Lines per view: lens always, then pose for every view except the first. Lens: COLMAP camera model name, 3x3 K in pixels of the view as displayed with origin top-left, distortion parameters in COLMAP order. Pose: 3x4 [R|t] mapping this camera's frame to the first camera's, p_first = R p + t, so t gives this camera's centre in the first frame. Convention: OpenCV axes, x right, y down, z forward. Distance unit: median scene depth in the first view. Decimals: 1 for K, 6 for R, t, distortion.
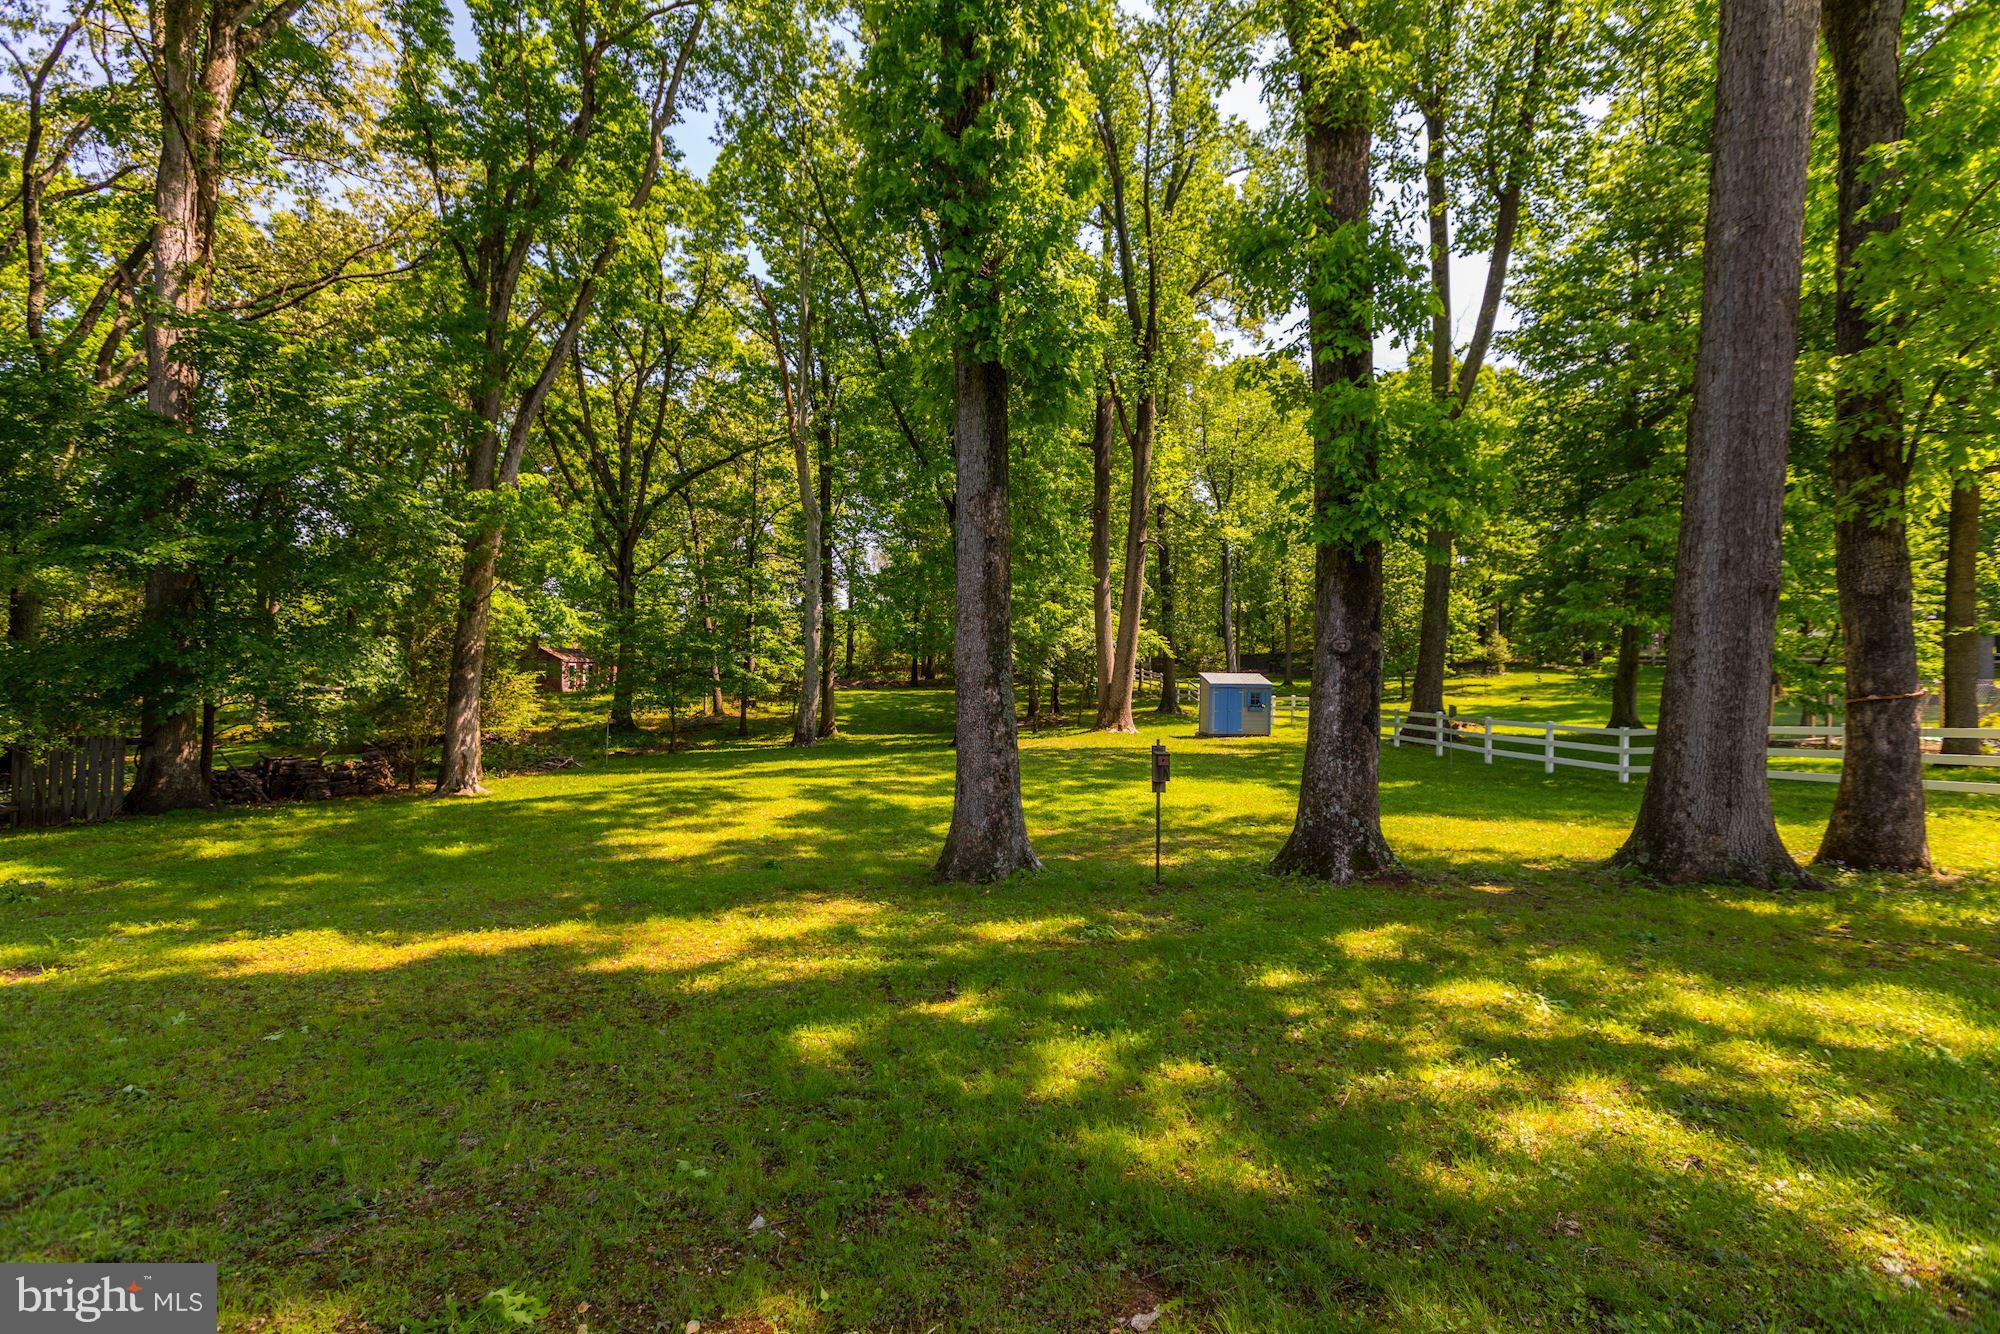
lens RADIAL K [[918.2, 0, 1052.7], [0, 918.2, 670.8], [0, 0, 1]] dist [-0.000374, -0.001190]
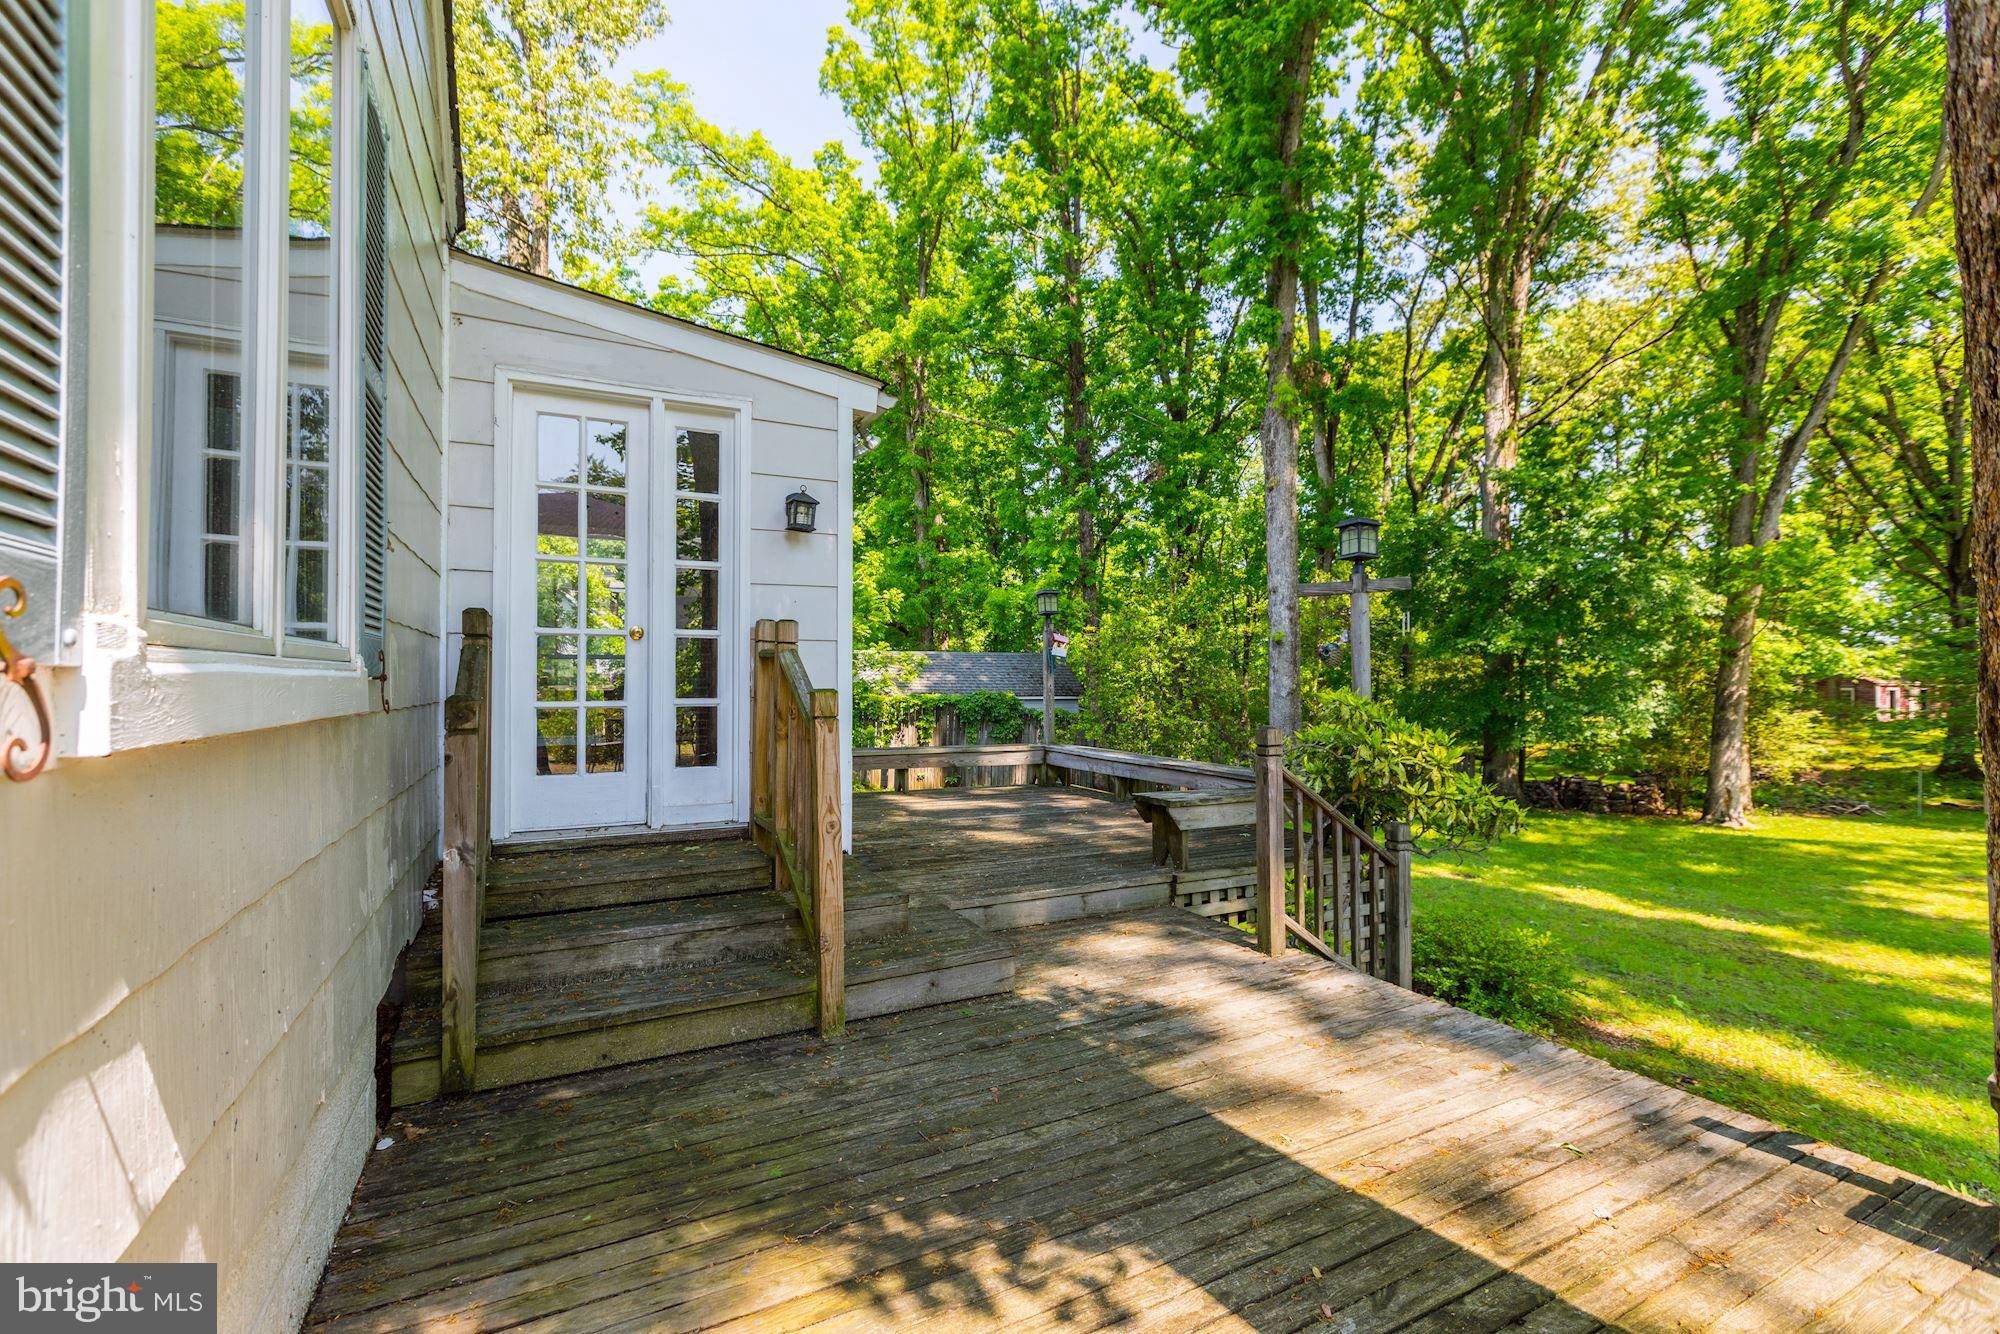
lens RADIAL K [[899.0, 0, 962.8], [0, 899.0, 659.2], [0, 0, 1]] dist [0.010644, -0.000441]
pose [[0.281736, -0.032841, -0.958930, 0.121835], [-0.001386, 0.999399, -0.034635, -0.021591], [0.959491, 0.011087, 0.281521, -0.154776]]
